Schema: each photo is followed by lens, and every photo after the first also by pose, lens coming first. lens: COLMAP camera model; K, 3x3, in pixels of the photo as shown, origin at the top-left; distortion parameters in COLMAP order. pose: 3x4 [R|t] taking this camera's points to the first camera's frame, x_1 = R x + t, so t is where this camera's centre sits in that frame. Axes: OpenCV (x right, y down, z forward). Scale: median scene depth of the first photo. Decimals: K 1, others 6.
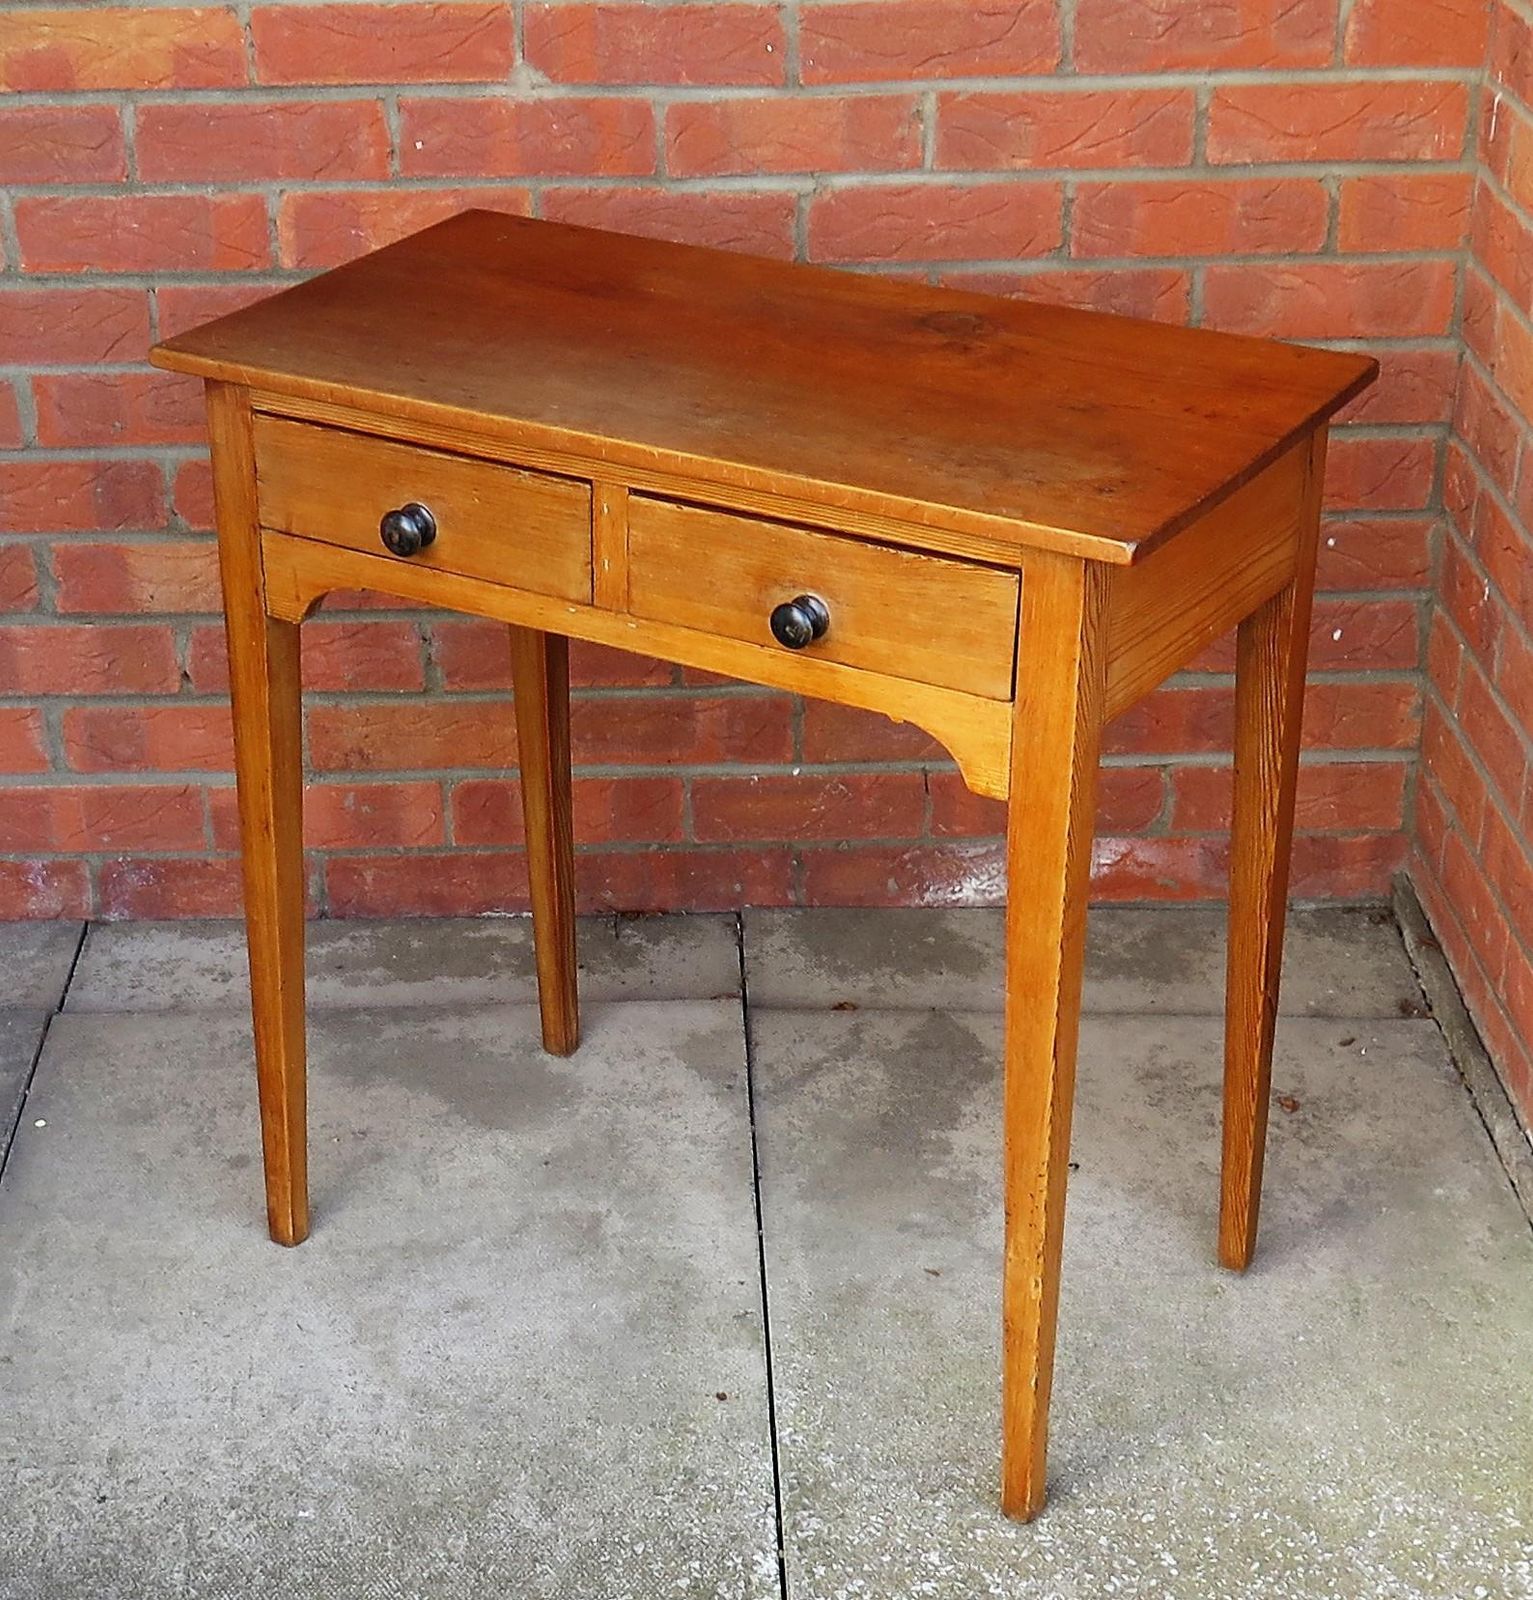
lens RADIAL K [[3276.8, 0, 606.7], [0, 3276.8, 1020.1], [0, 0, 1]] dist [-0.028524, 0.000000]
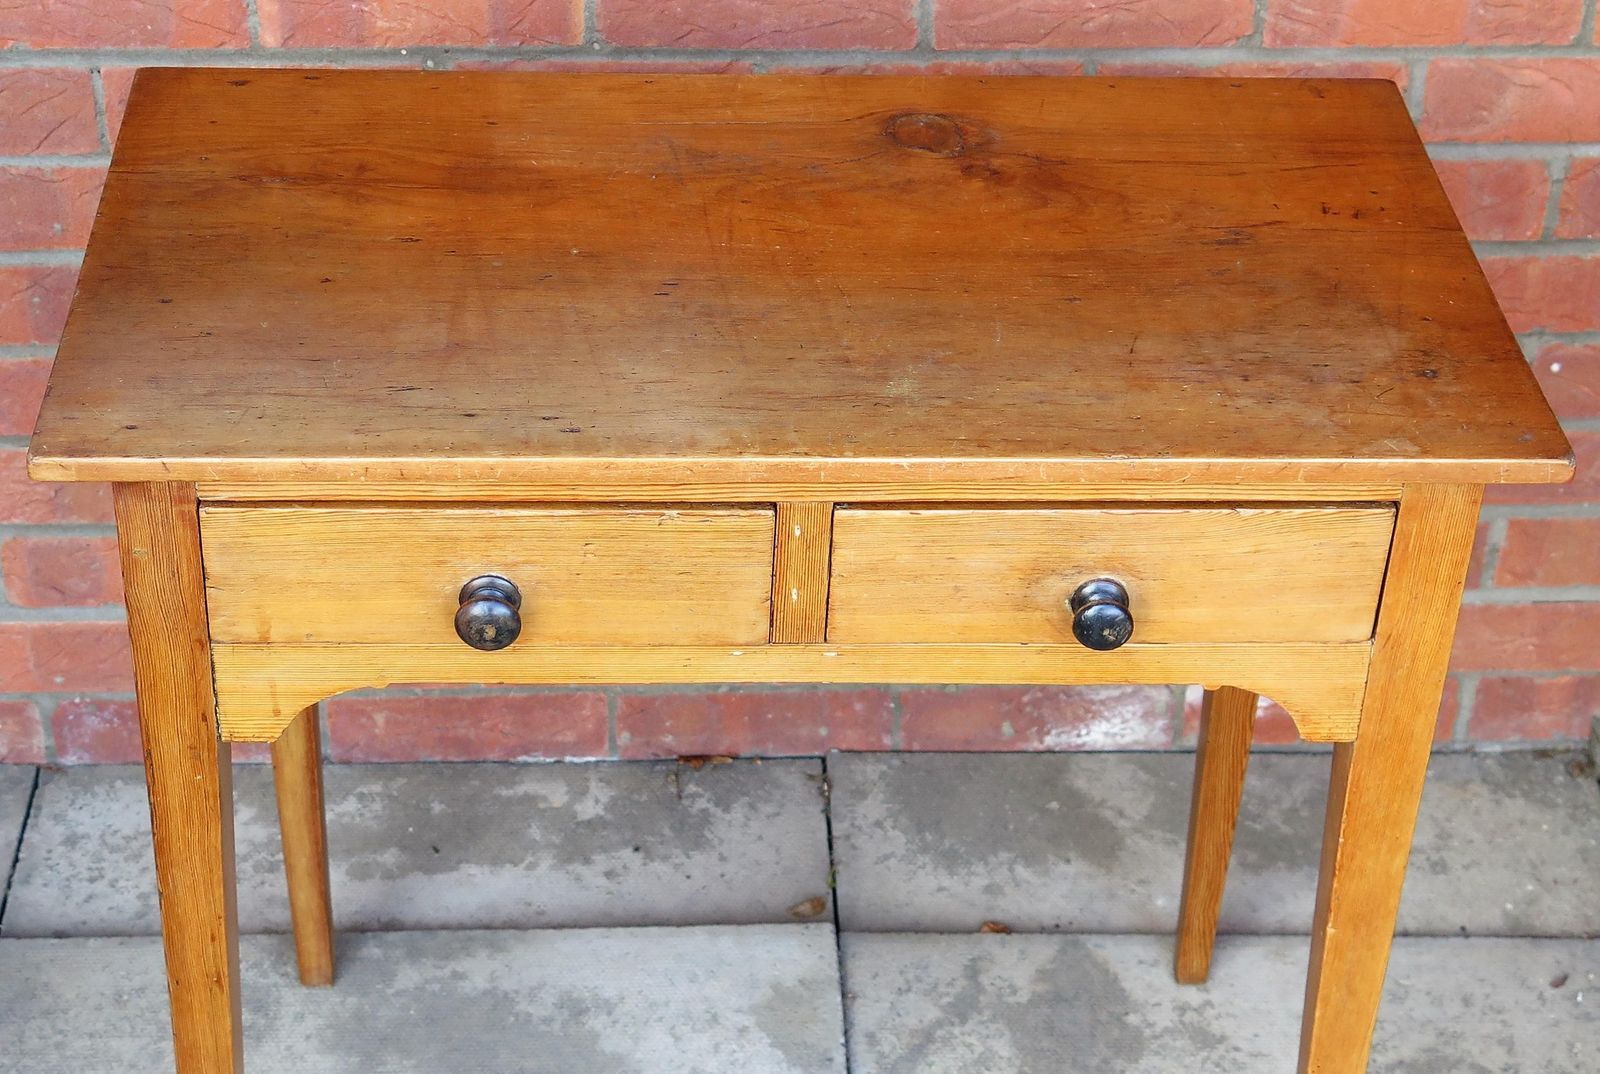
lens RADIAL K [[2923.9, 0, 768.1], [0, 2923.9, 406.5], [0, 0, 1]] dist [-0.044864, 0.000000]
pose [[0.998602, 0.004977, 0.052627, -0.015185], [-0.009520, 0.996213, 0.086426, -0.207084], [-0.051998, -0.086806, 0.994867, 0.294178]]
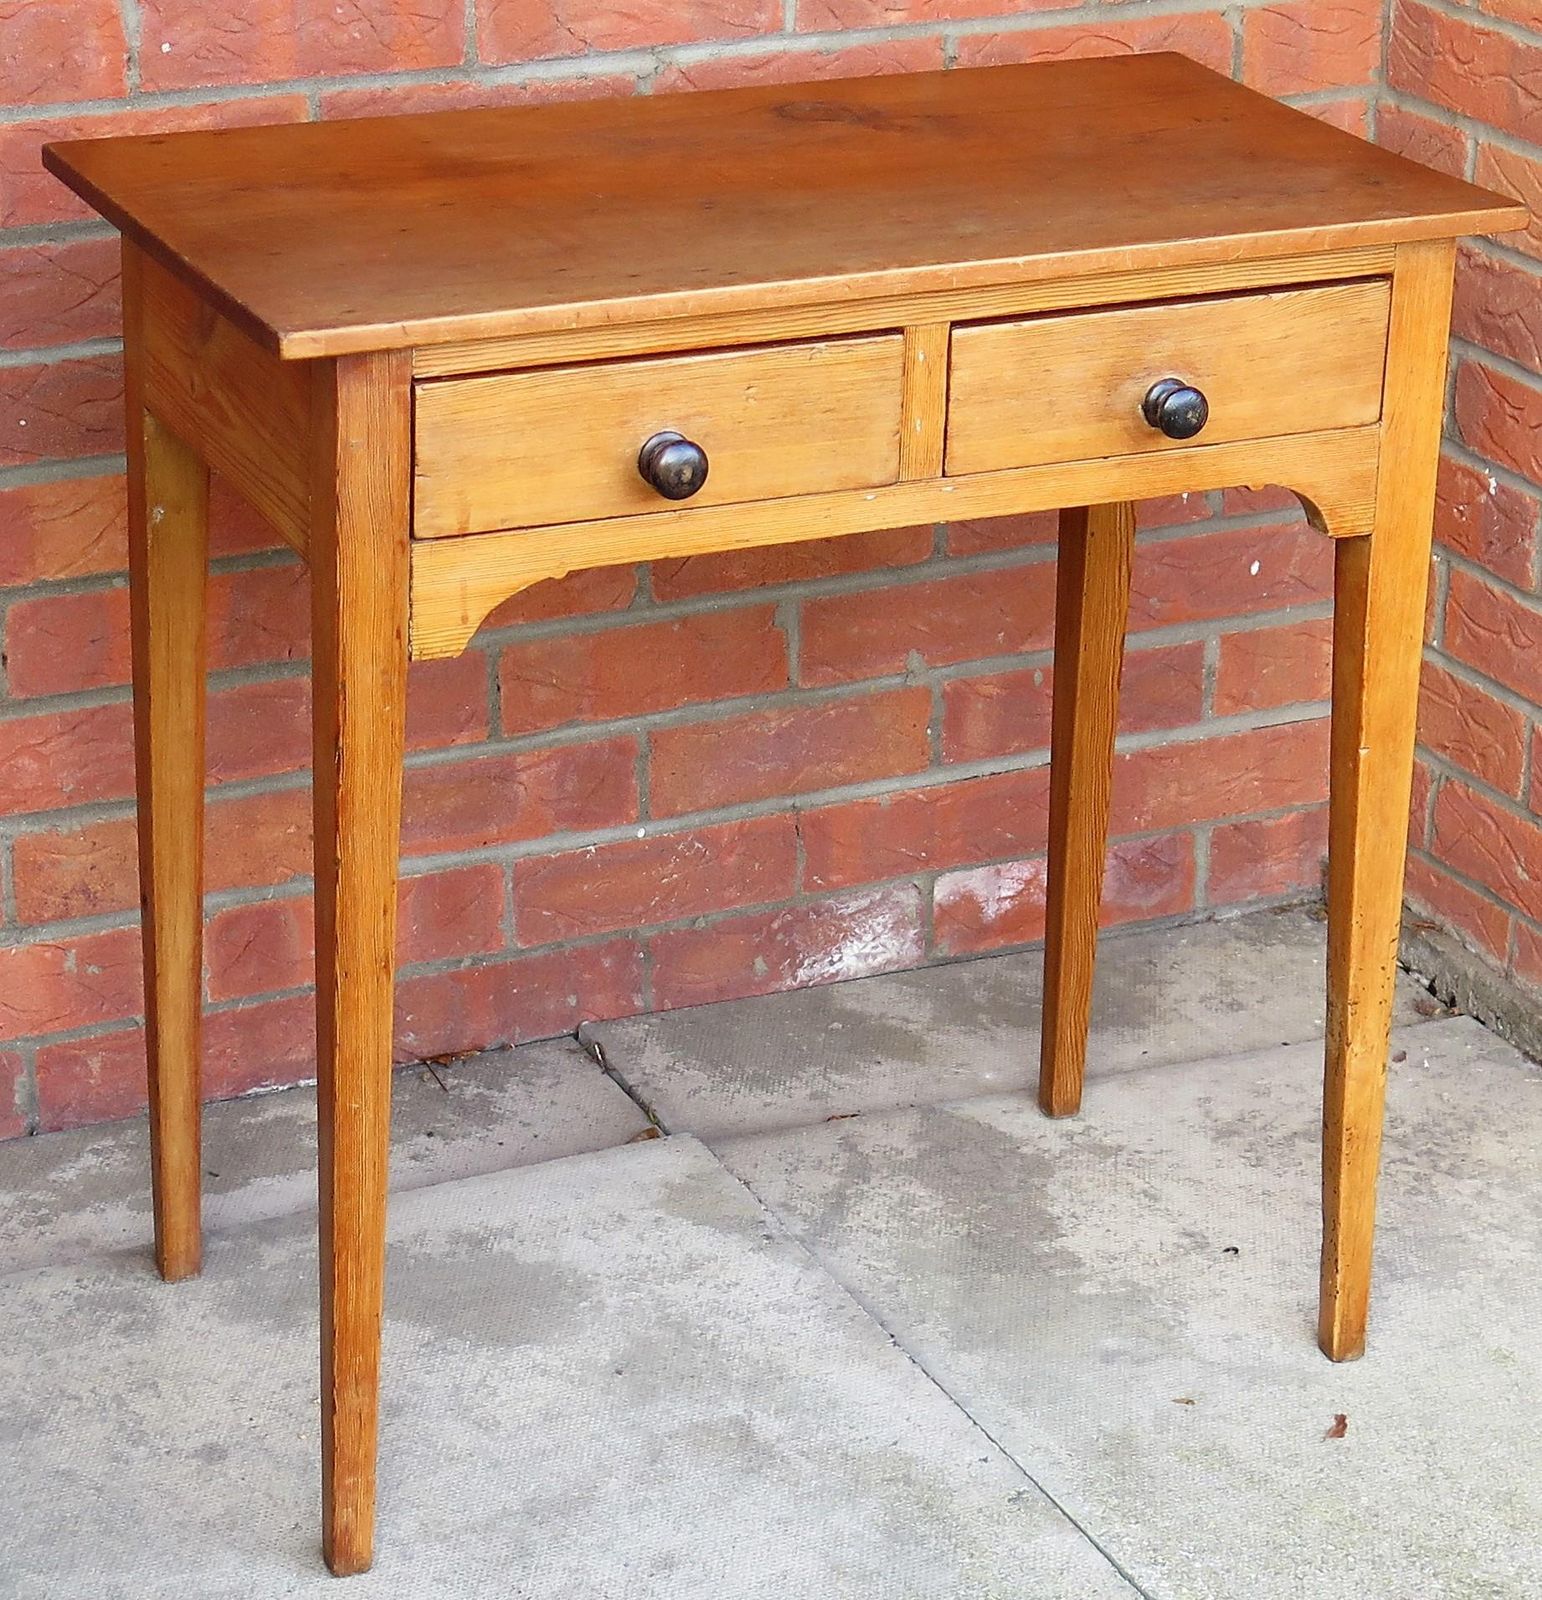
lens RADIAL K [[4576.0, 0, 812.9], [0, 4576.0, 843.3], [0, 0, 1]] dist [-0.060002, 0.000000]
pose [[0.899224, -0.140338, 0.414370, -0.372661], [0.180972, 0.981640, -0.060269, -0.003187], [-0.398304, 0.129185, 0.908111, 0.031191]]
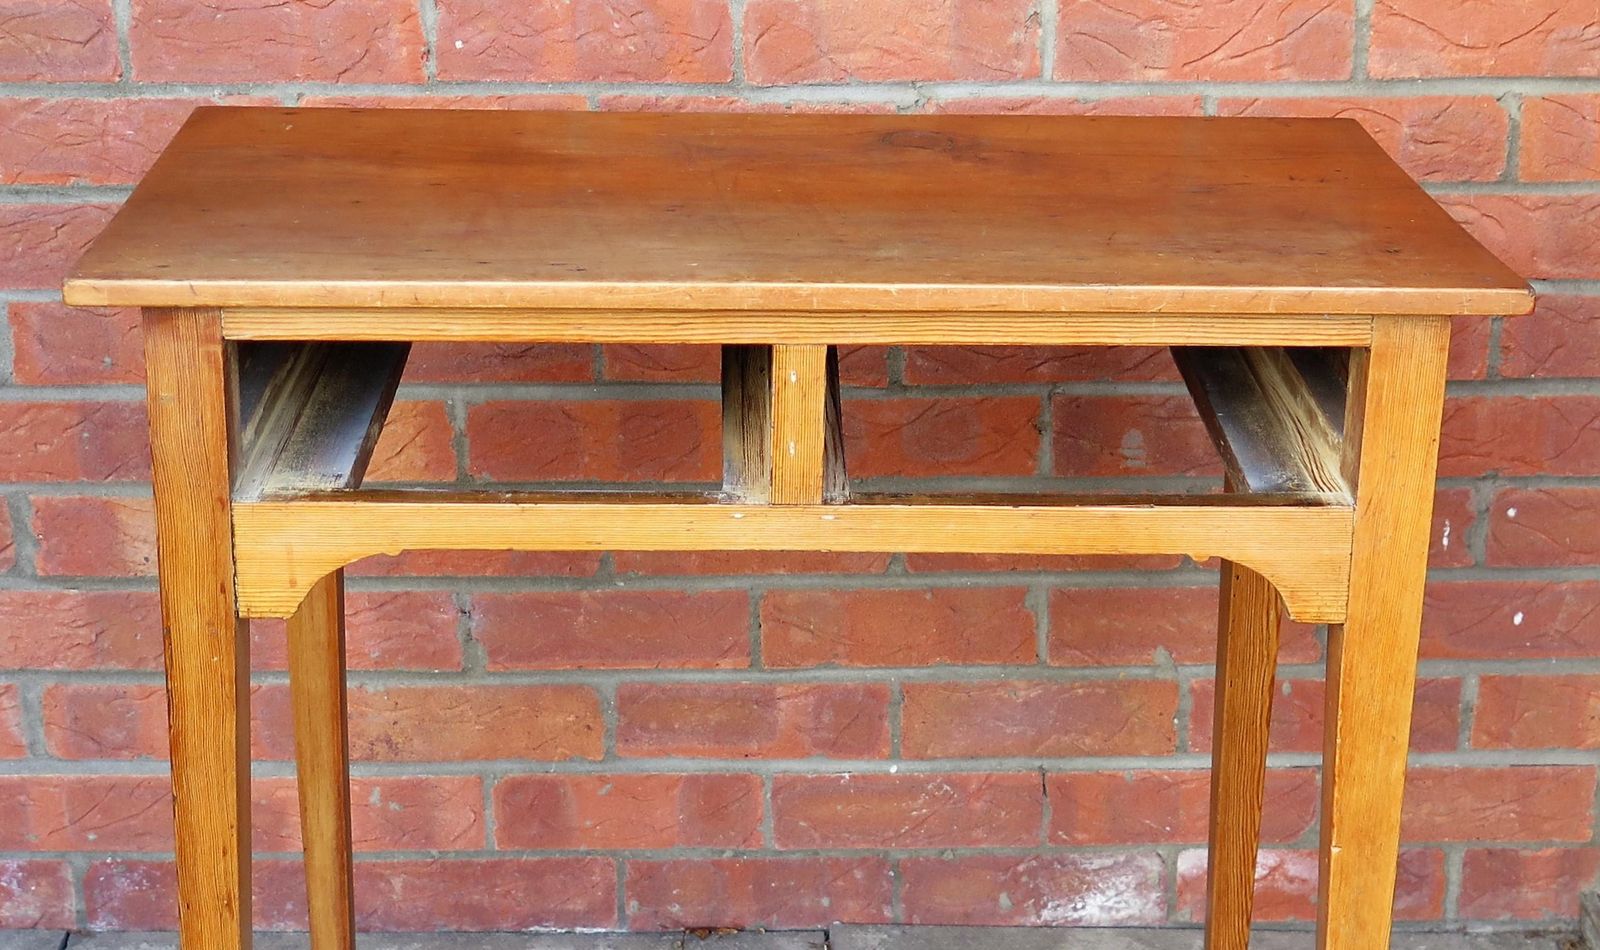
lens RADIAL K [[2730.8, 0, 783.7], [0, 2730.8, 458.5], [0, 0, 1]] dist [-0.026544, 0.000000]
pose [[0.999839, 0.012686, 0.012656, 0.020385], [-0.010485, 0.986917, -0.160887, -0.044048], [-0.014531, 0.160728, 0.986892, 0.301451]]
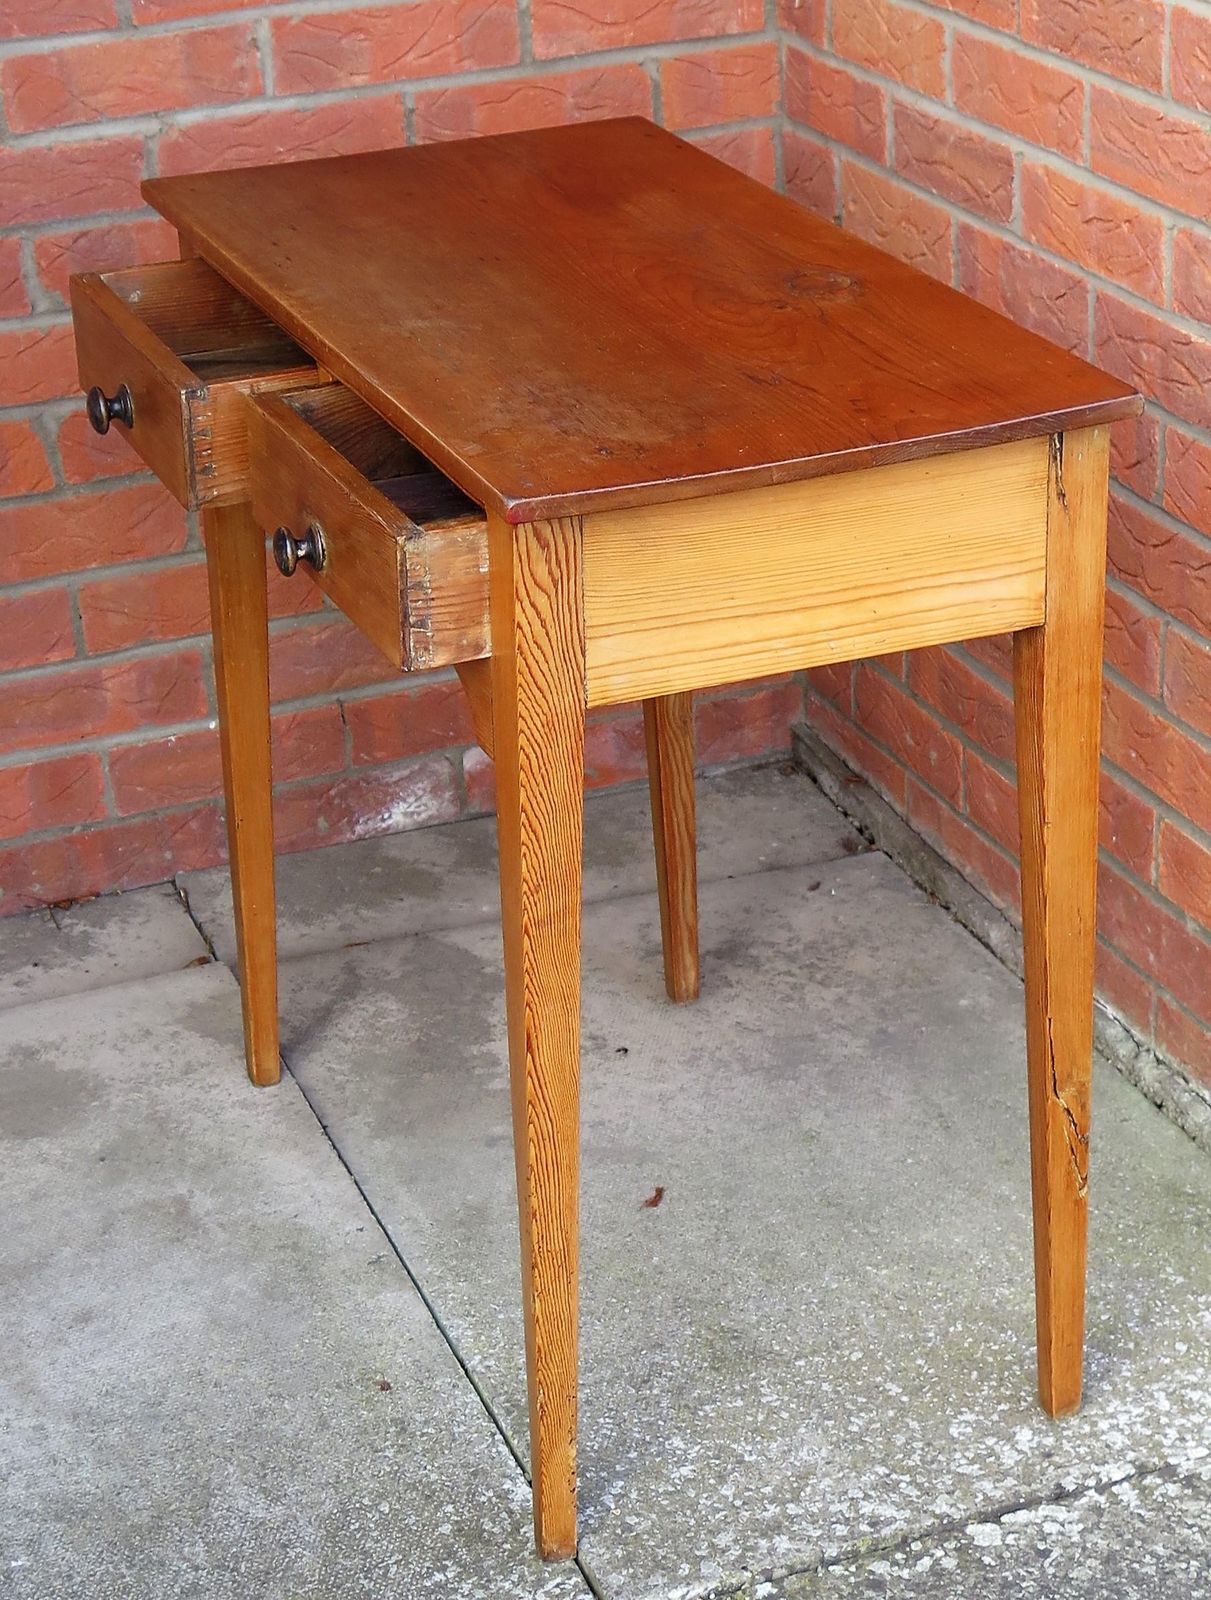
lens RADIAL K [[3333.3, 0, 669.3], [0, 3333.3, 794.4], [0, 0, 1]] dist [-0.039810, 0.000000]
pose [[0.928471, -0.176705, 0.326676, -0.154678], [0.199180, 0.979287, -0.036391, 0.007728], [-0.313479, 0.098855, 0.944436, 0.030723]]
